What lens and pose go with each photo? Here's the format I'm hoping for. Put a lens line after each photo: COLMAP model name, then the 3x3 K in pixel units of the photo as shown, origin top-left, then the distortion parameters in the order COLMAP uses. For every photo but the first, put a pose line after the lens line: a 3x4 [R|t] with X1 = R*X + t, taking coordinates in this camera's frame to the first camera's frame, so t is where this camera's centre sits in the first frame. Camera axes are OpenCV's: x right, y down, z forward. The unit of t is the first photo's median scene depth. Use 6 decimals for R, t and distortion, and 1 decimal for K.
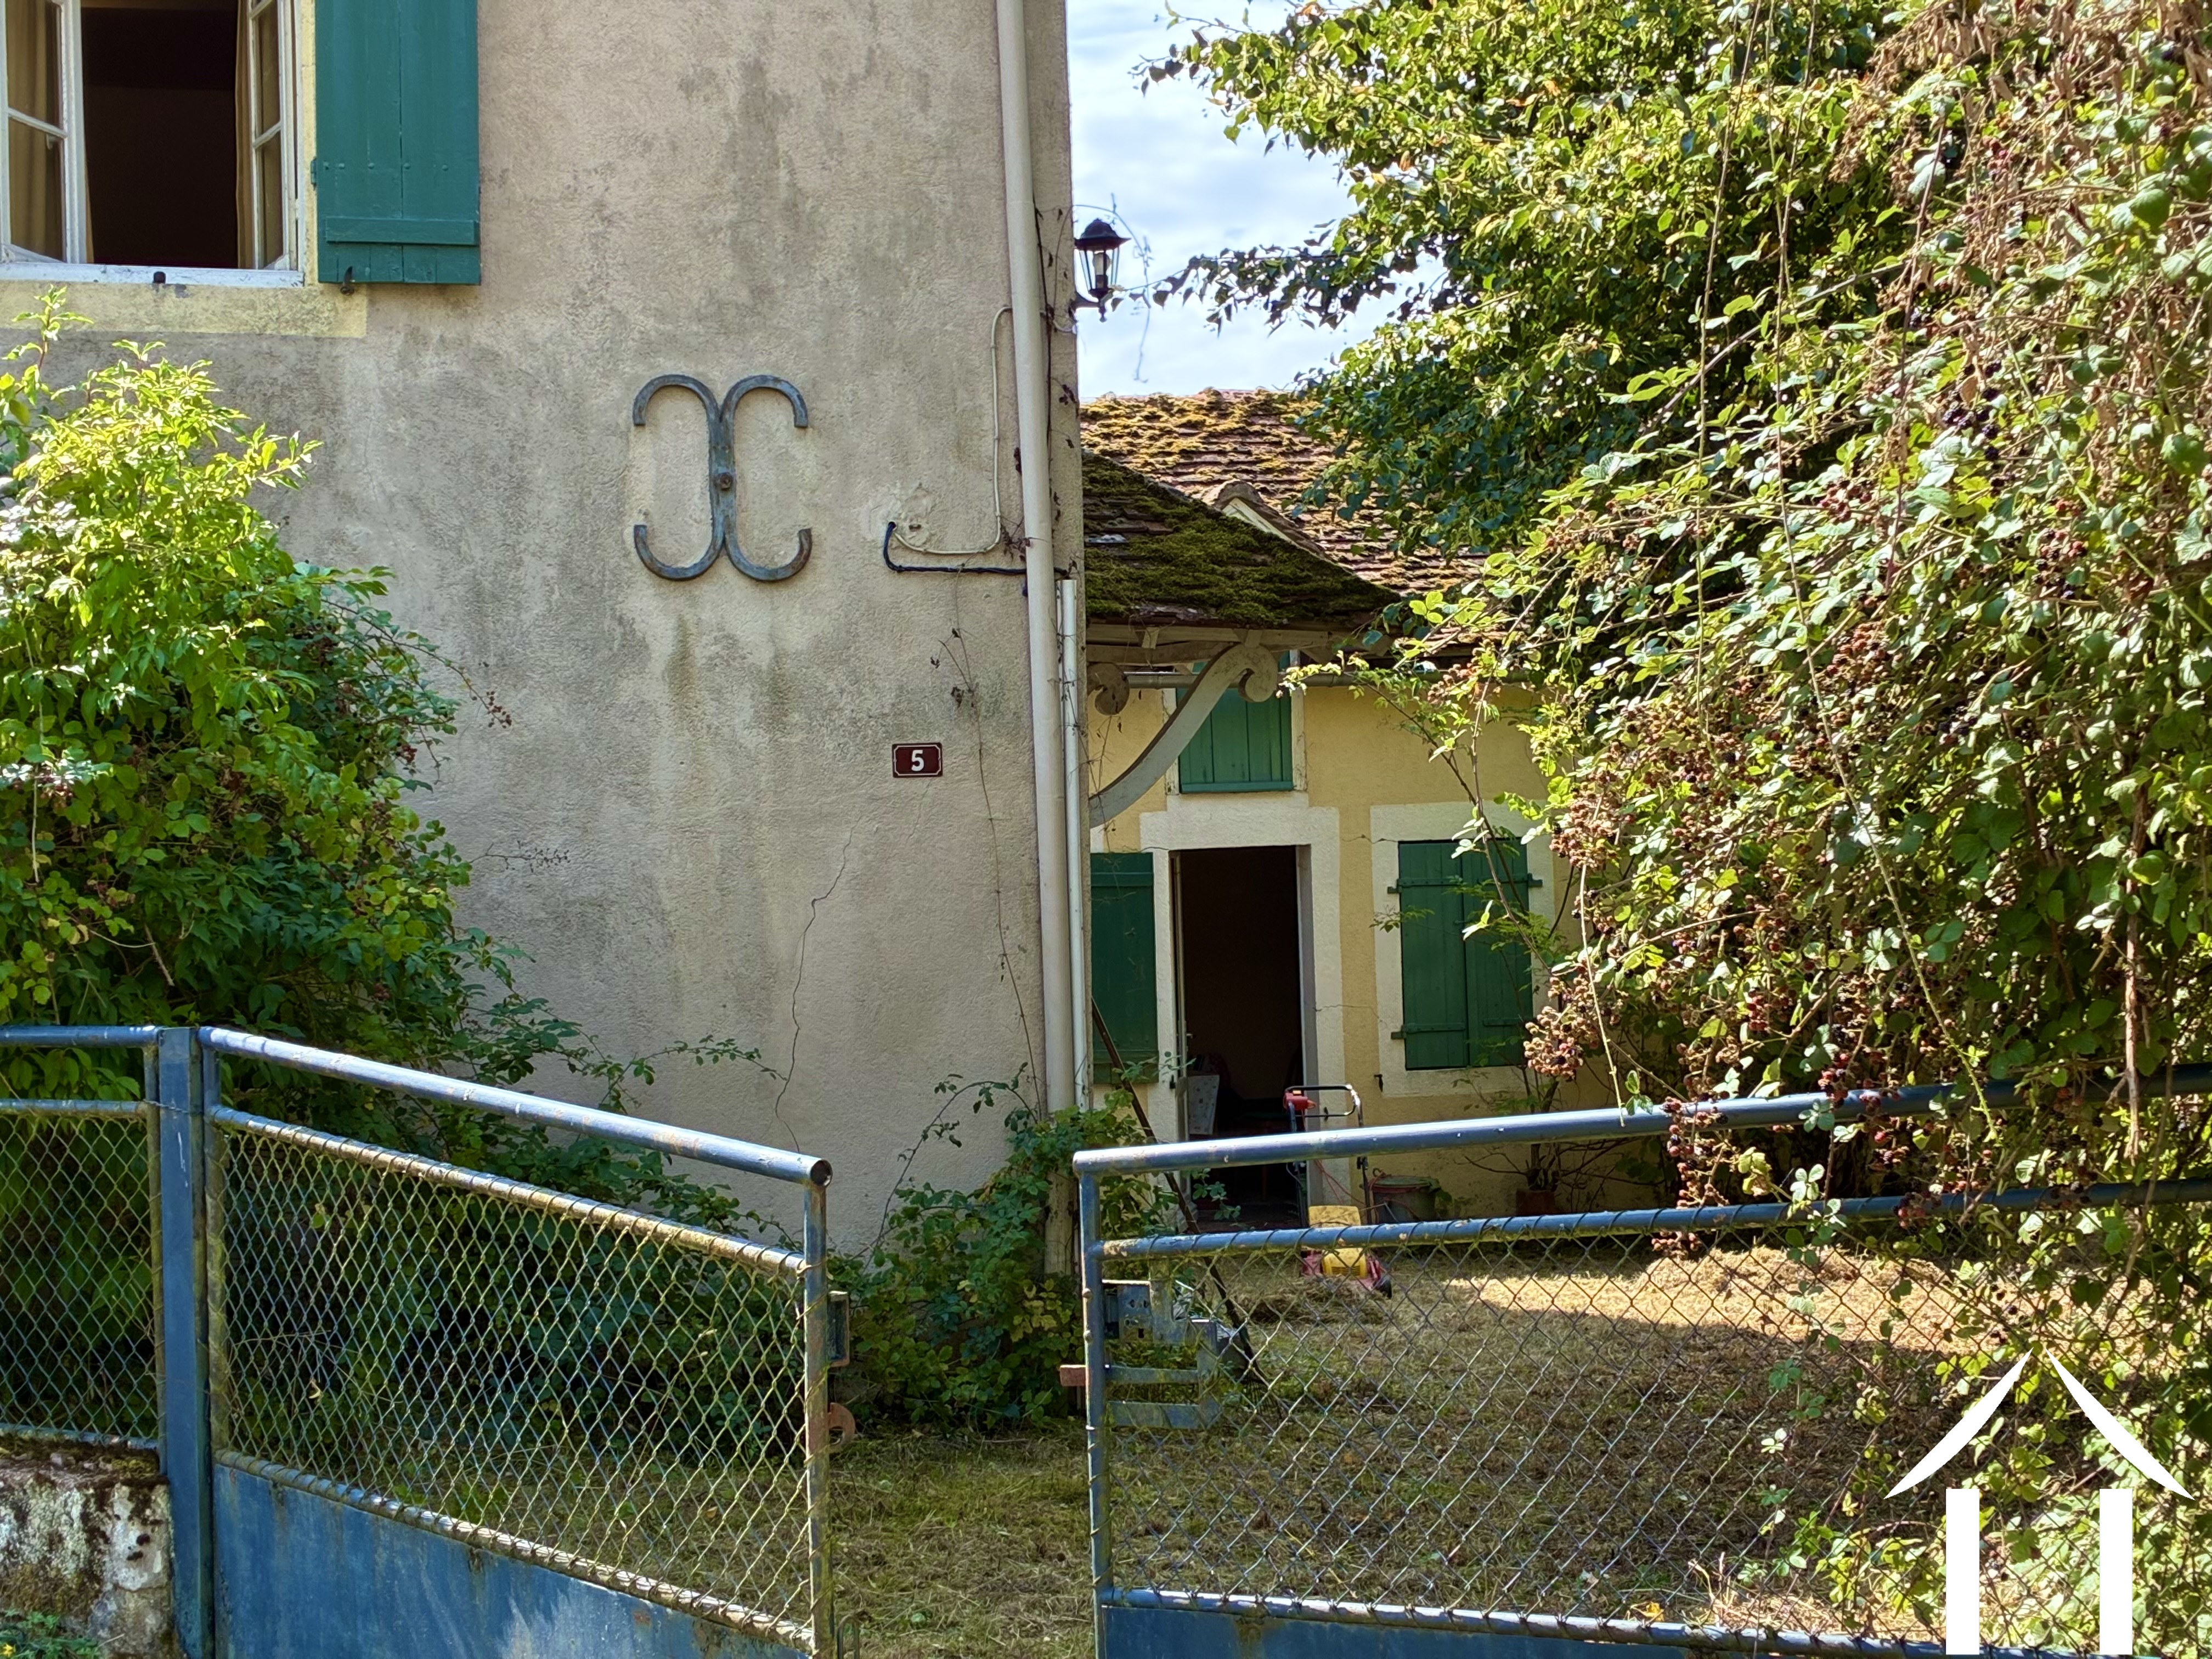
lens RADIAL K [[3385.2, 0, 1107.6], [0, 3385.2, 841.9], [0, 0, 1]] dist [0.151176, 0.000000]
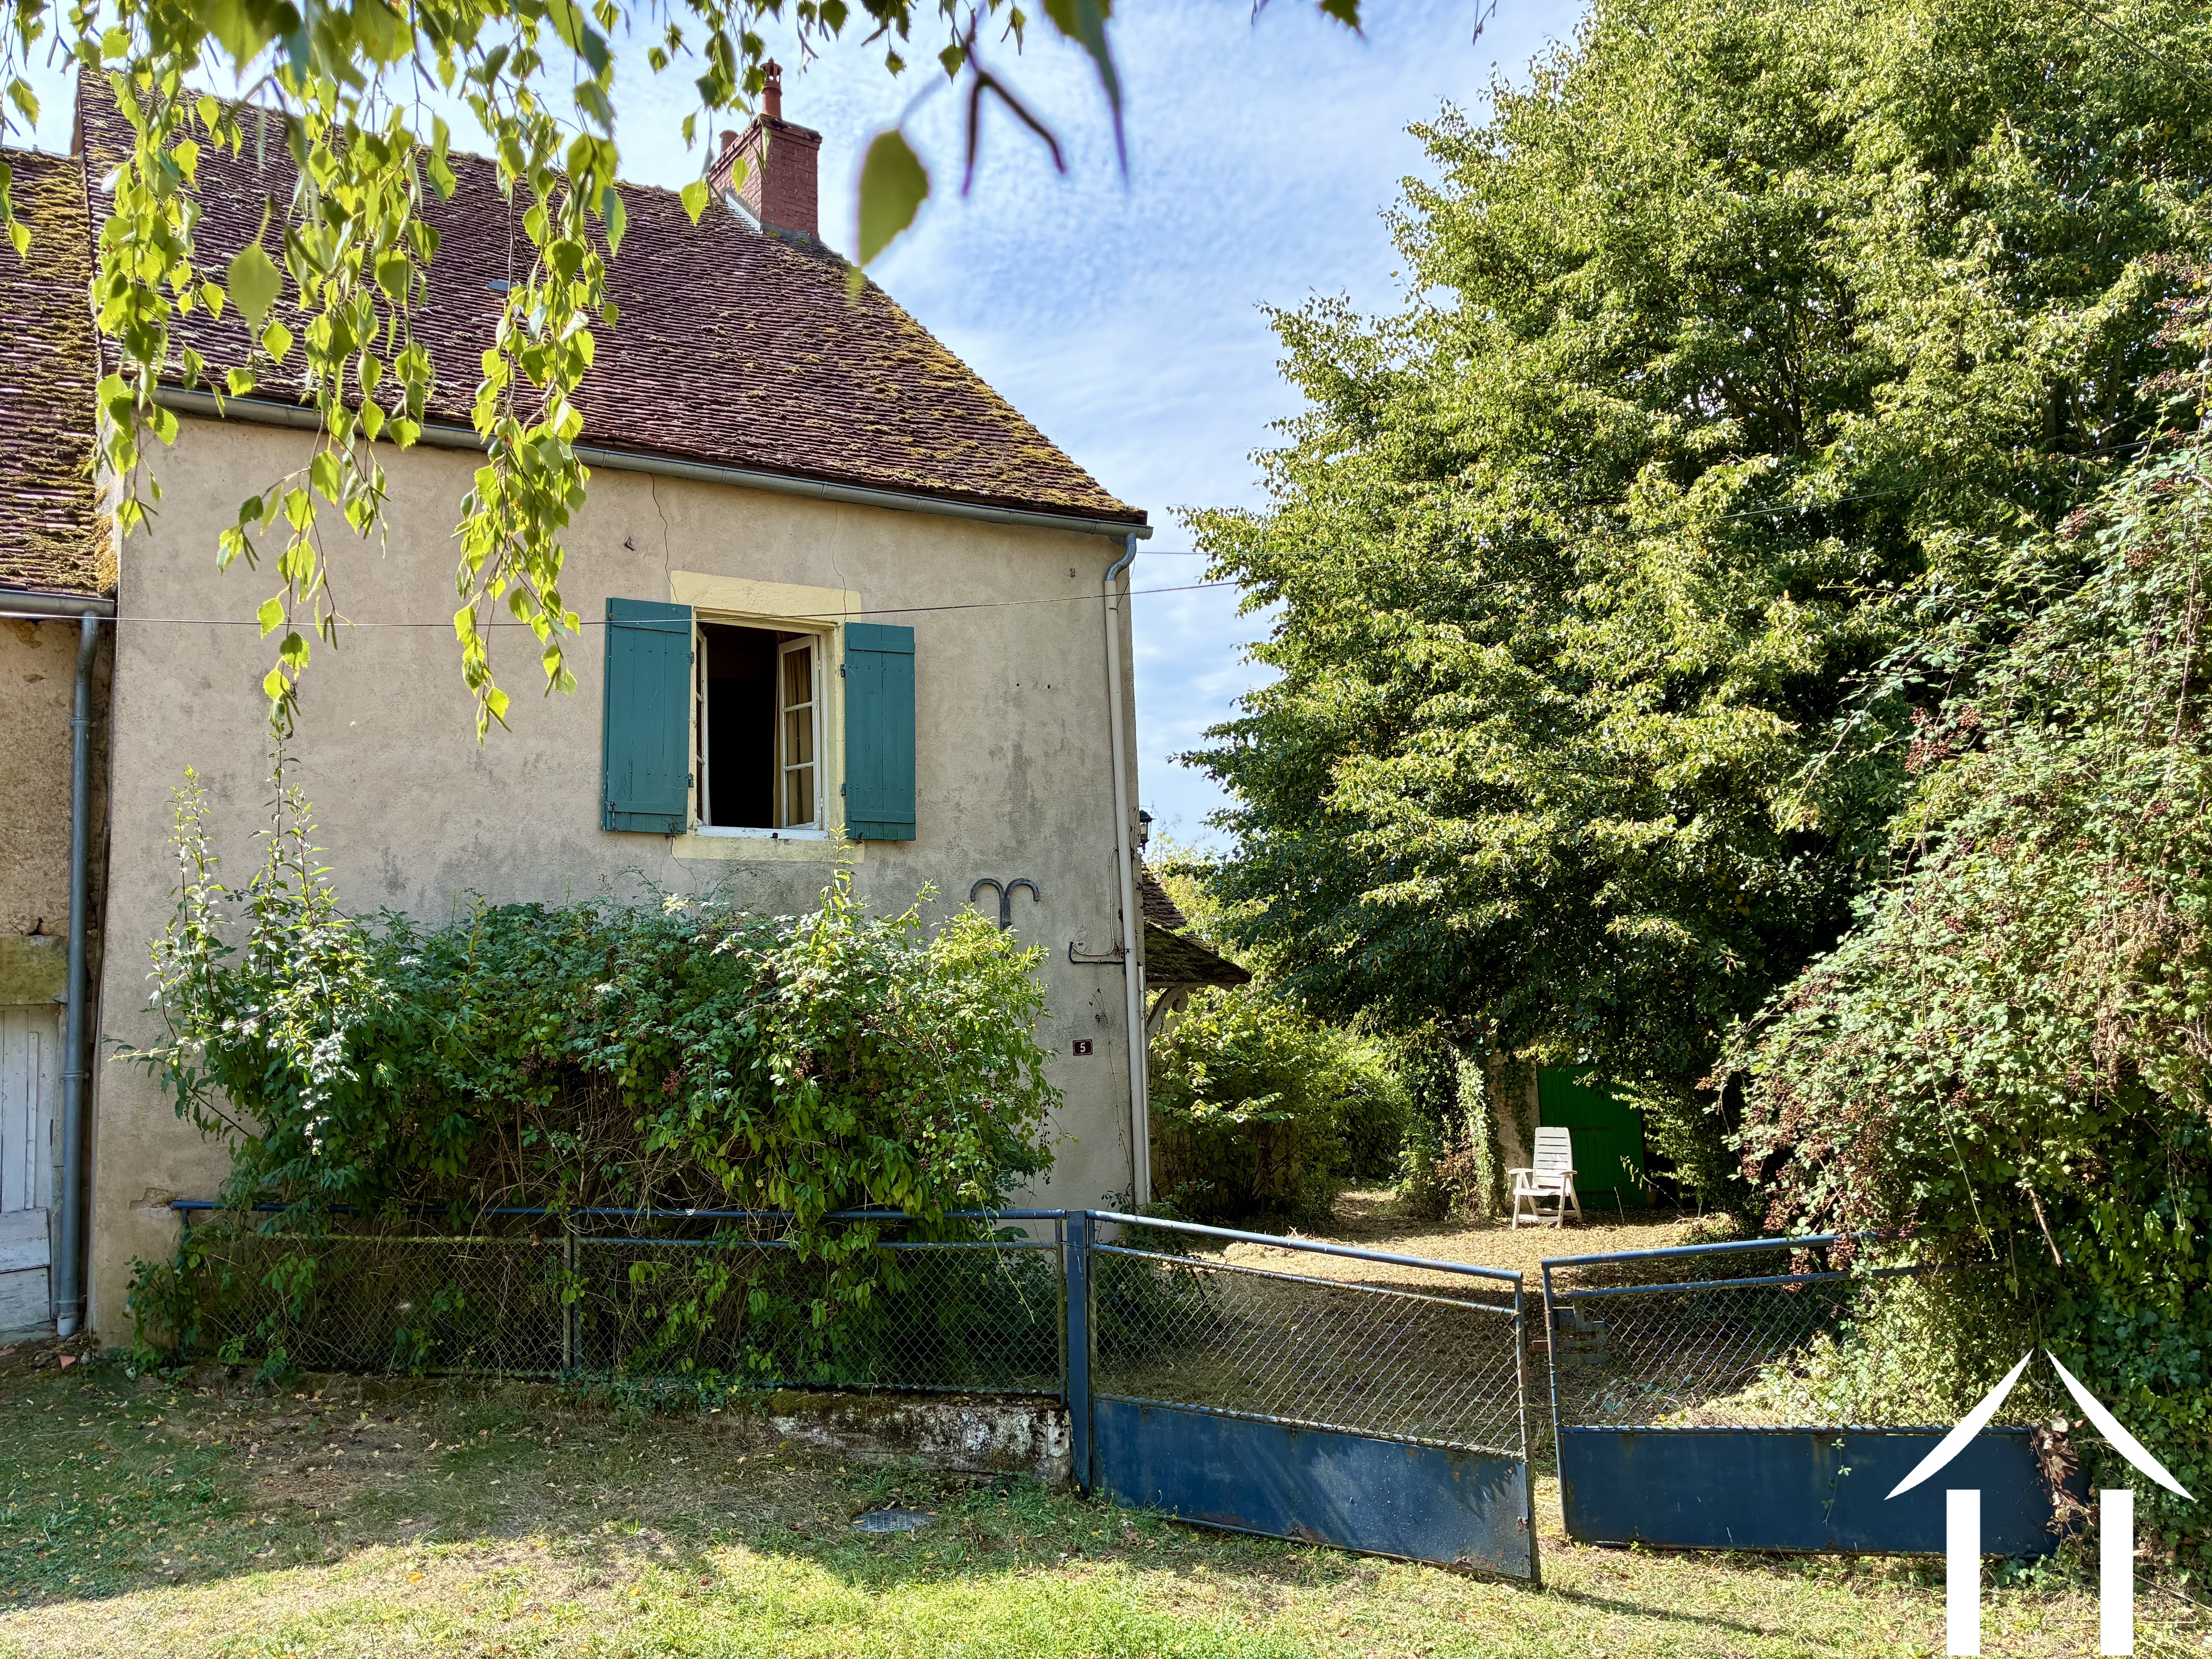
lens RADIAL K [[1674.4, 0, 1109.8], [0, 1674.4, 811.6], [0, 0, 1]] dist [0.038756, -0.038080]
pose [[0.955140, 0.026972, 0.294923, -0.373146], [0.006546, 0.993678, -0.112077, -0.055260], [-0.296082, 0.108980, 0.948925, -0.083809]]
